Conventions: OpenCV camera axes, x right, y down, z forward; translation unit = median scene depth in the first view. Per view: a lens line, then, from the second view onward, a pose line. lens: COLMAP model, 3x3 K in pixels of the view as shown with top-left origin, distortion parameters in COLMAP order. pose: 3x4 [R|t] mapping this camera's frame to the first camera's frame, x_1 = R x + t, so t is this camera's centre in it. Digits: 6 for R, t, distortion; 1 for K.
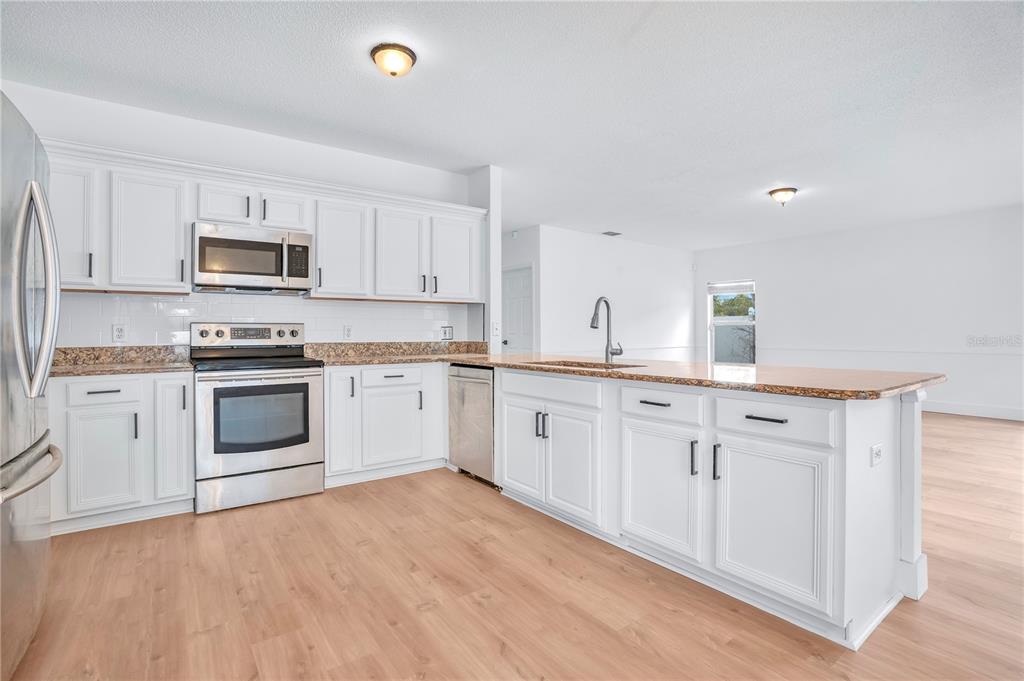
lens RADIAL K [[485.7, 0, 512.3], [0, 485.7, 319.8], [0, 0, 1]] dist [-0.072731, 0.031999]
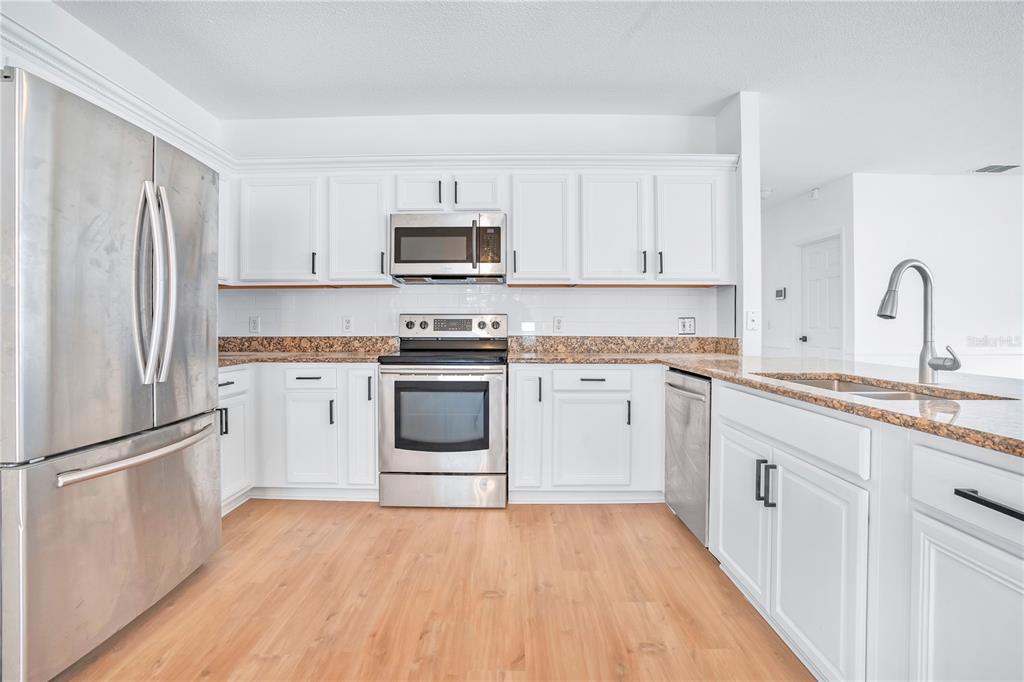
lens RADIAL K [[485.7, 0, 512.3], [0, 485.7, 320.3], [0, 0, 1]] dist [-0.072731, 0.031999]
pose [[0.802118, -0.000227, -0.597165, 0.133685], [0.010184, 0.999860, 0.013299, 0.007774], [0.597079, -0.016749, 0.802008, 0.301819]]
